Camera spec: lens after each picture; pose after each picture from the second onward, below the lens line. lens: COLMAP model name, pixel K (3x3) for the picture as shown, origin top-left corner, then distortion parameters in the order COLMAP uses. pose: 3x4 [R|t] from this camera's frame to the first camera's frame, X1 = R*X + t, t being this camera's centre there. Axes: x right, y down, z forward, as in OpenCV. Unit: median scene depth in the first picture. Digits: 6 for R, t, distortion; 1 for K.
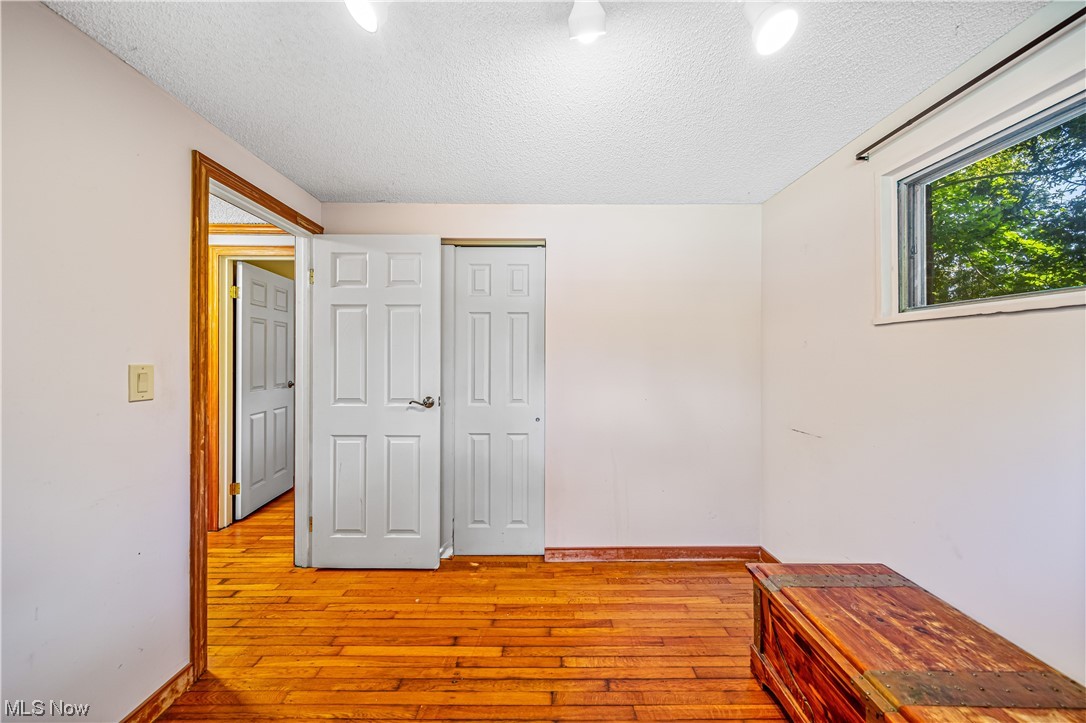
lens RADIAL K [[378.3, 0, 542.3], [0, 378.3, 355.5], [0, 0, 1]] dist [-0.000357, -0.000060]
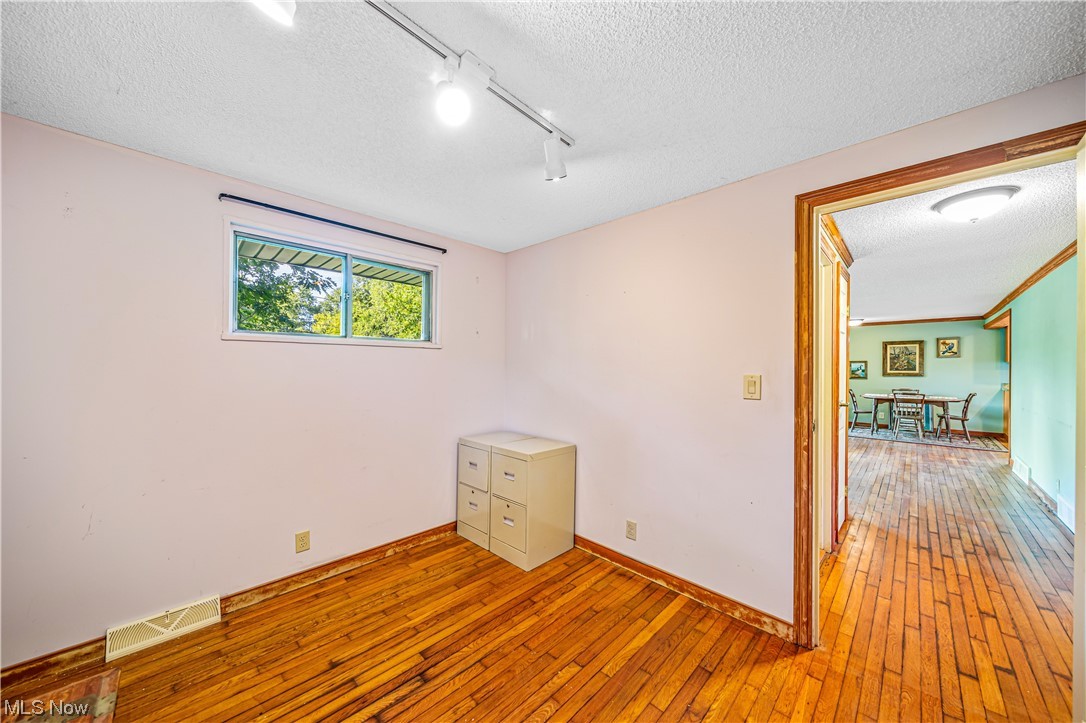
lens RADIAL K [[386.1, 0, 545.8], [0, 386.1, 361.1], [0, 0, 1]] dist [-0.002616, -0.000321]
pose [[-0.698265, -0.009923, -0.715770, 0.480520], [0.001033, 0.999889, -0.014871, -0.004709], [0.715839, -0.011123, -0.698177, 1.247112]]
